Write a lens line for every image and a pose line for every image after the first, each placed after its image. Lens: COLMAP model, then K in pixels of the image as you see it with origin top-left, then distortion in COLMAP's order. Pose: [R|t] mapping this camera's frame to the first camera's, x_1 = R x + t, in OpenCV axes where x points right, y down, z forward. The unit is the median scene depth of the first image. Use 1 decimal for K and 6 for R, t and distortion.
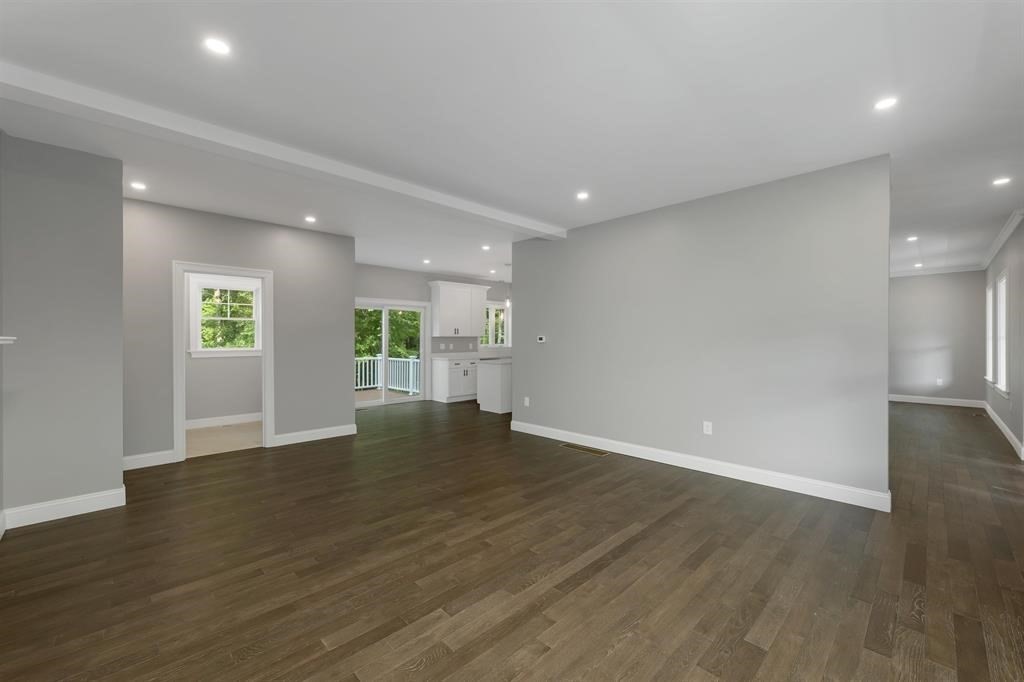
lens RADIAL K [[416.2, 0, 509.6], [0, 416.2, 341.7], [0, 0, 1]] dist [0.000258, -0.000201]
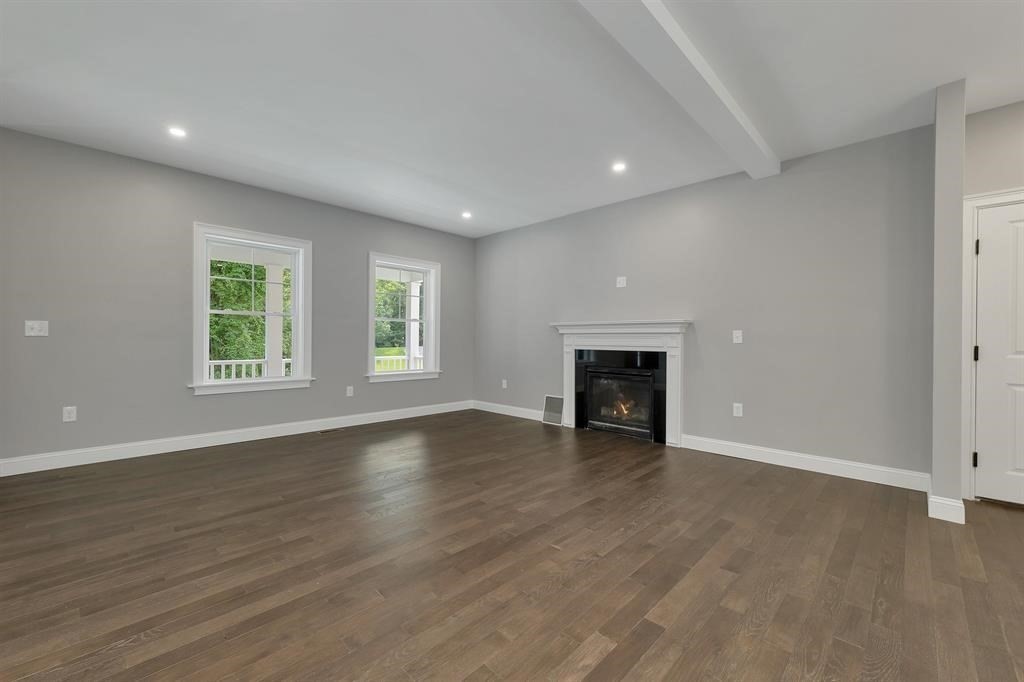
lens RADIAL K [[416.2, 0, 510.5], [0, 416.2, 344.0], [0, 0, 1]] dist [0.000258, -0.000201]
pose [[-0.999729, -0.008755, -0.021583, -0.105876], [-0.009045, 0.999869, 0.013400, 0.061765], [0.021463, 0.013591, -0.999677, 1.983246]]
